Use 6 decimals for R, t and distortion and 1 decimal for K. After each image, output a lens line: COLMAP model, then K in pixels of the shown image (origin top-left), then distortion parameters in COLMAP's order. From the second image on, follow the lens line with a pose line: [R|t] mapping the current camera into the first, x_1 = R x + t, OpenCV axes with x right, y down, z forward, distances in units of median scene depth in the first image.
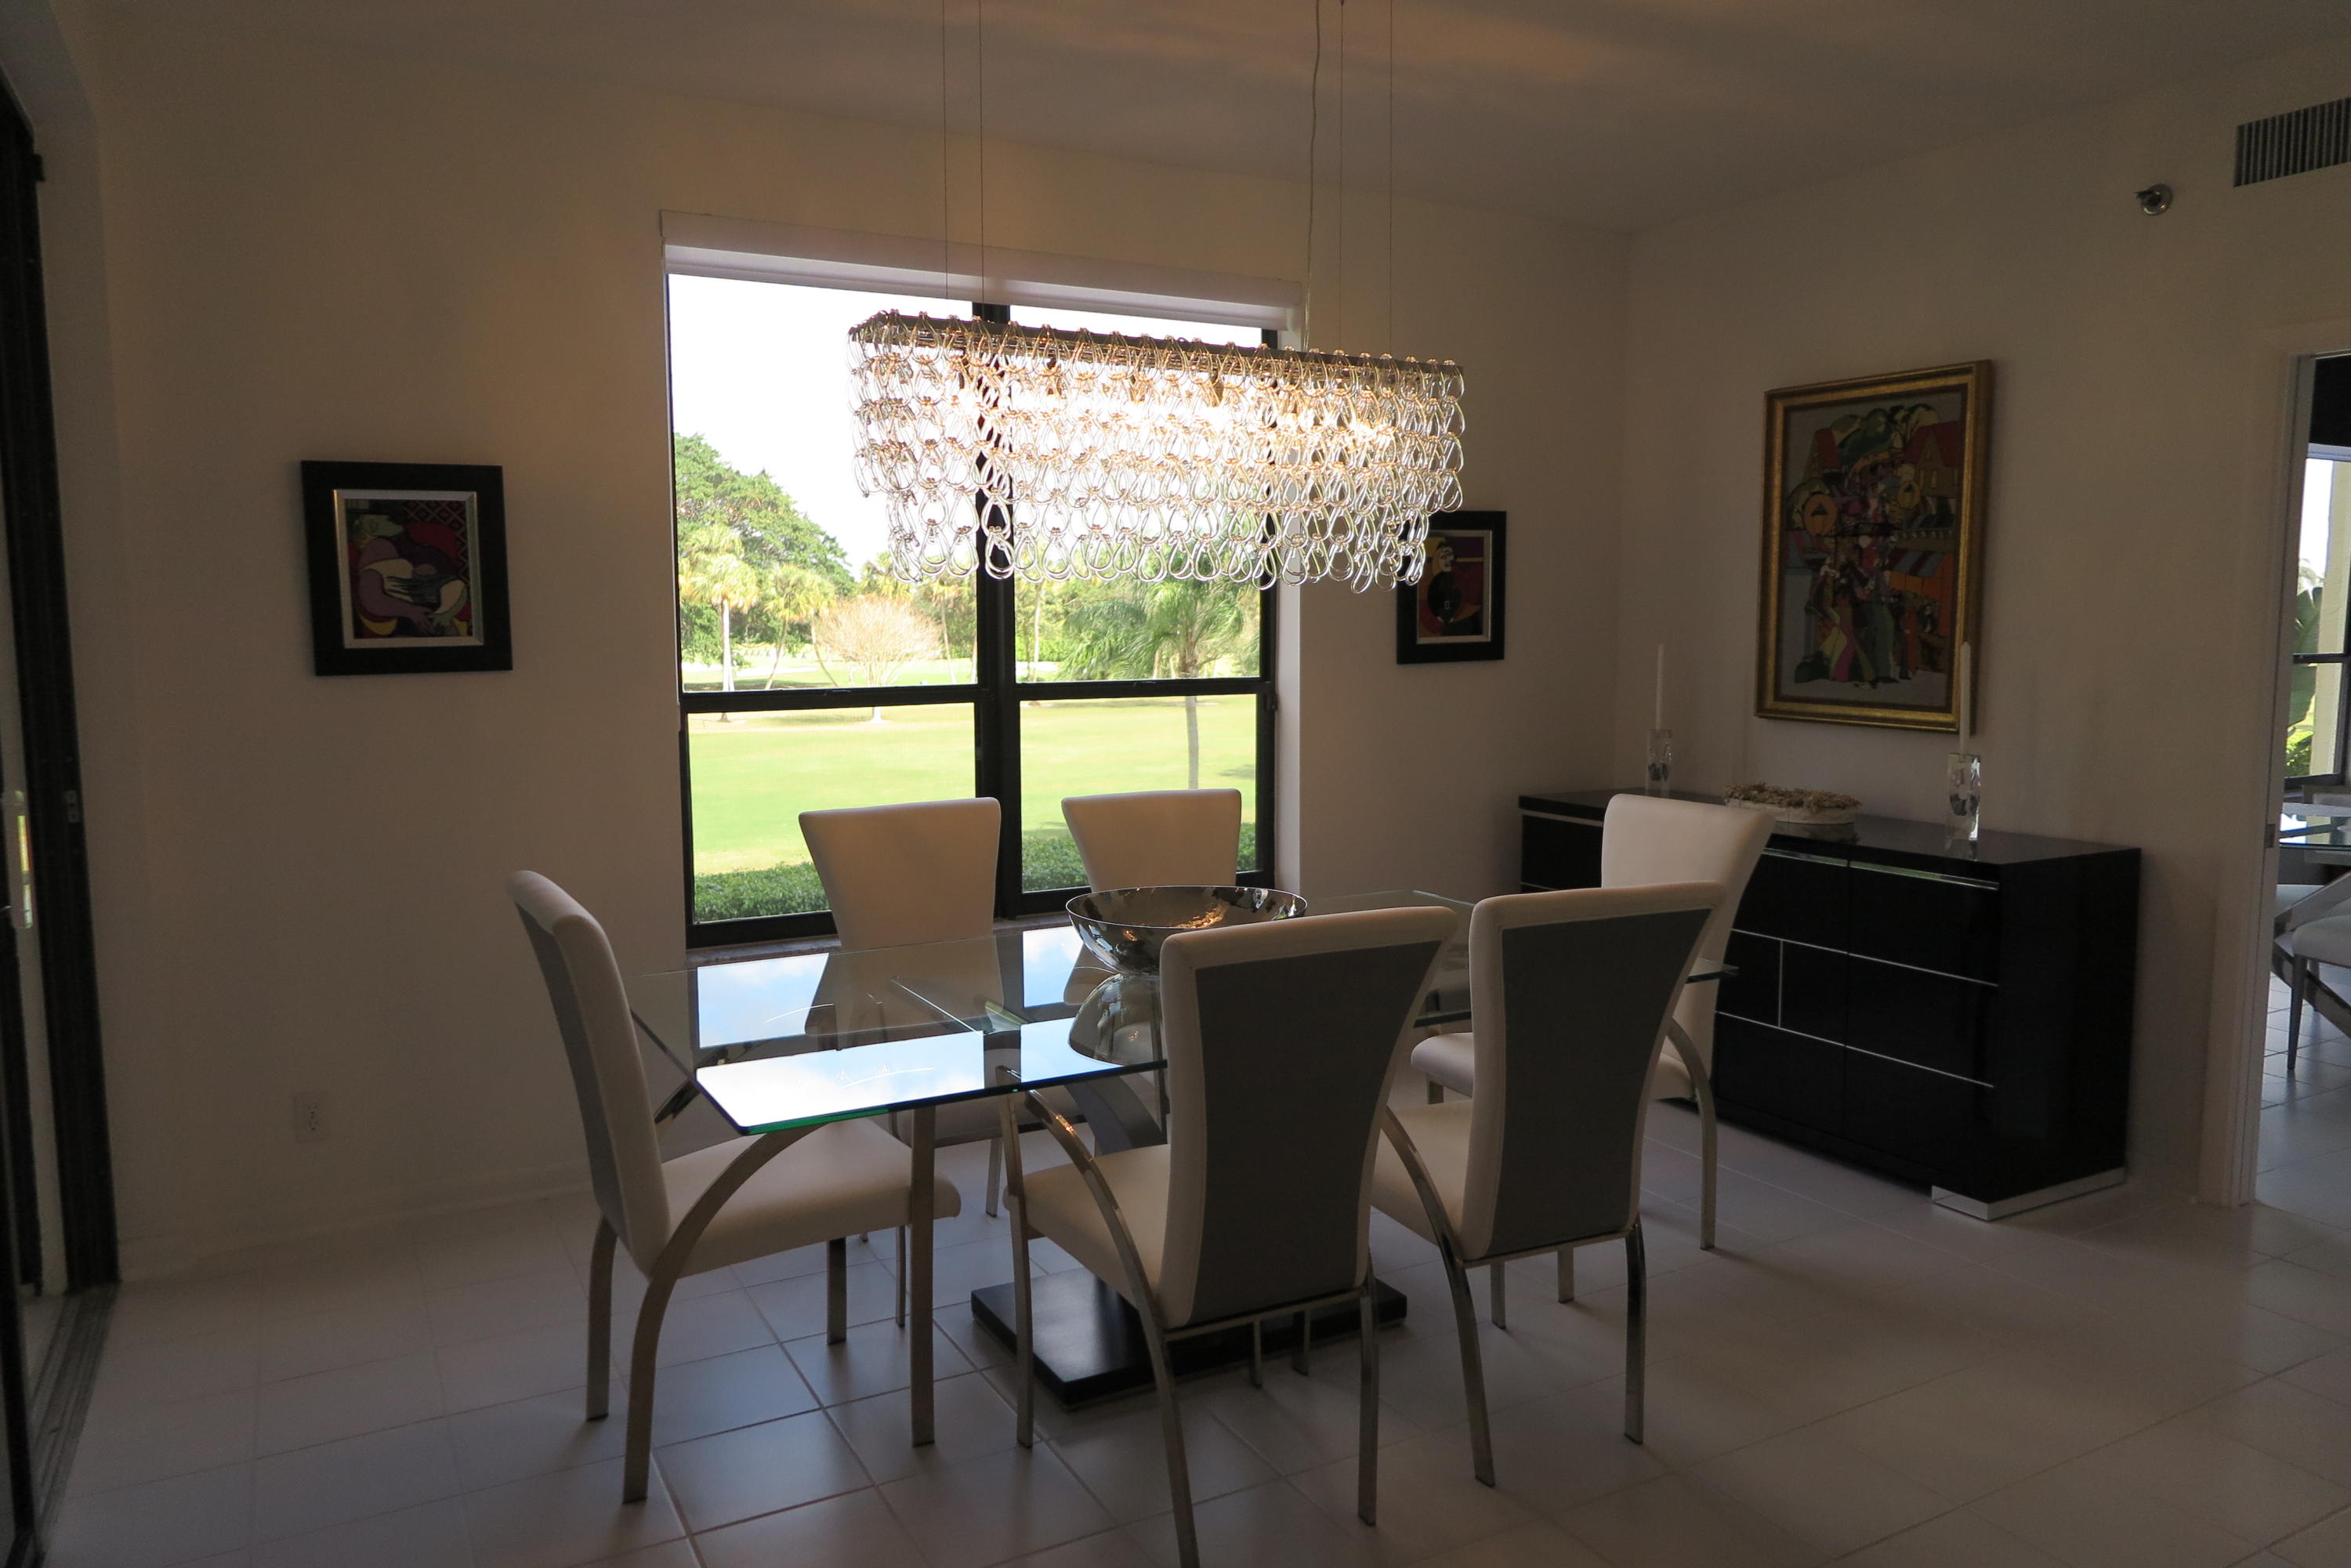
lens RADIAL K [[1607.6, 0, 1173.7], [0, 1607.6, 782.5], [0, 0, 1]] dist [-0.021824, 0.003110]
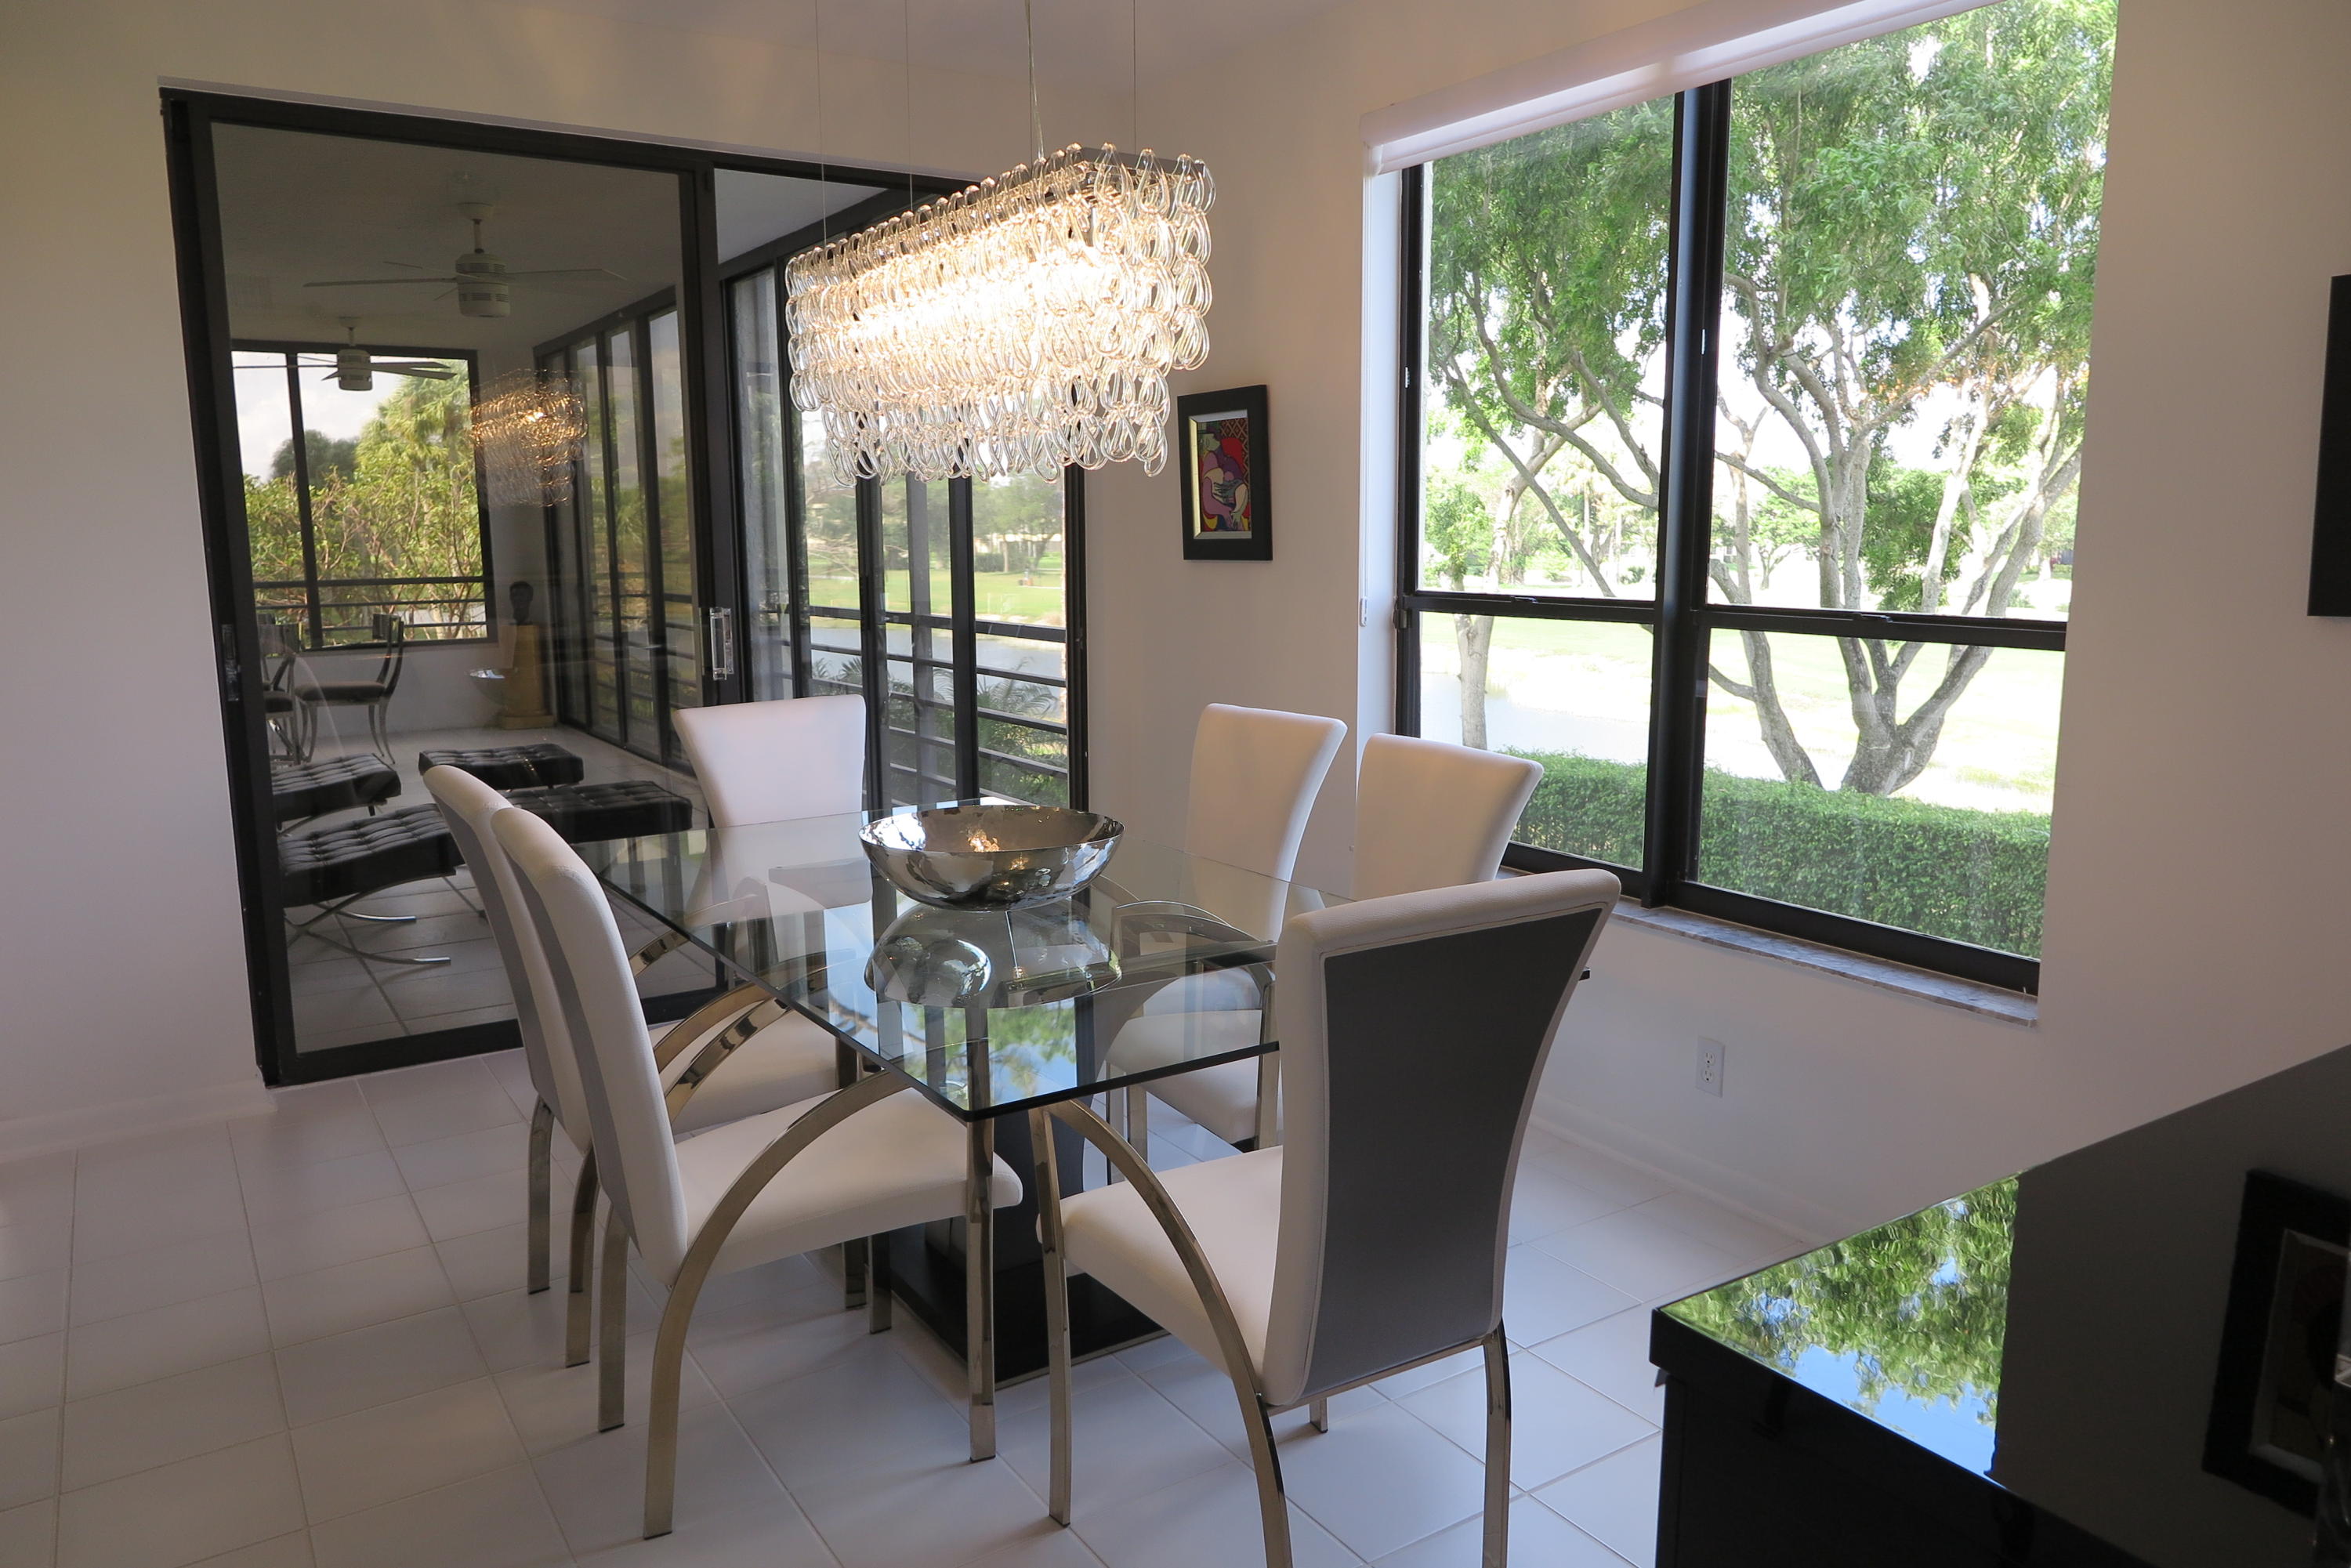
lens RADIAL K [[1607.6, 0, 1173.7], [0, 1607.6, 782.5], [0, 0, 1]] dist [-0.021824, 0.003110]
pose [[0.079379, 0.161807, -0.983625, 0.954205], [-0.097400, 0.983276, 0.153889, -0.107419], [0.992075, 0.083589, 0.093811, 1.056799]]
